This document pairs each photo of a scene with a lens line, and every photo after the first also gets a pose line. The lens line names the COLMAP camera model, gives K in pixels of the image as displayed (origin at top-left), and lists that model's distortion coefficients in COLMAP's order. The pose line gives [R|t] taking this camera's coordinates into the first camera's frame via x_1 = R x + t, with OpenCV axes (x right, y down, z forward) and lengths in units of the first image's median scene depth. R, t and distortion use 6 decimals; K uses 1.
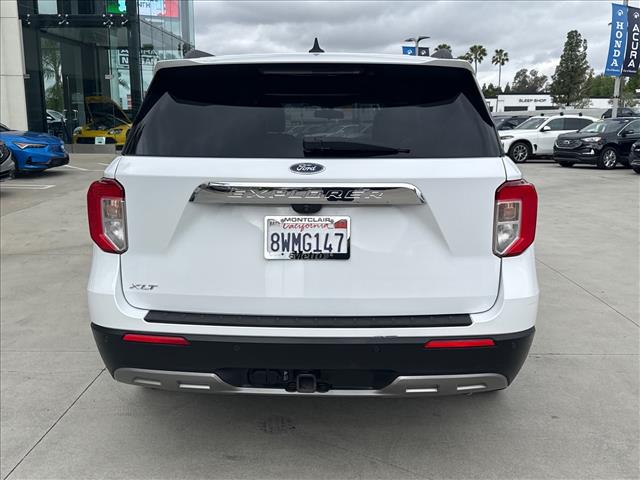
lens RADIAL K [[622.7, 0, 320.2], [0, 622.7, 228.3], [0, 0, 1]] dist [0.003284, -0.000552]
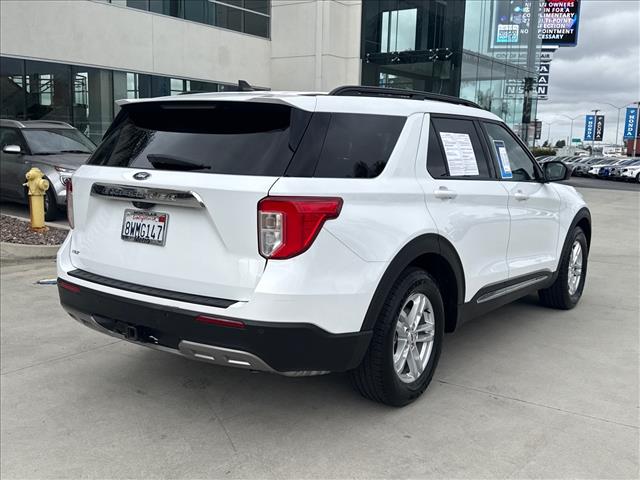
lens RADIAL K [[645.2, 0, 320.0], [0, 645.2, 240.0], [0, 0, 1]] dist [0.046829, -0.004889]
pose [[0.847003, 0.099414, -0.522209, 1.028302], [-0.119411, 0.992834, -0.004672, 0.003861], [0.518002, 0.066314, 0.852805, -0.012491]]
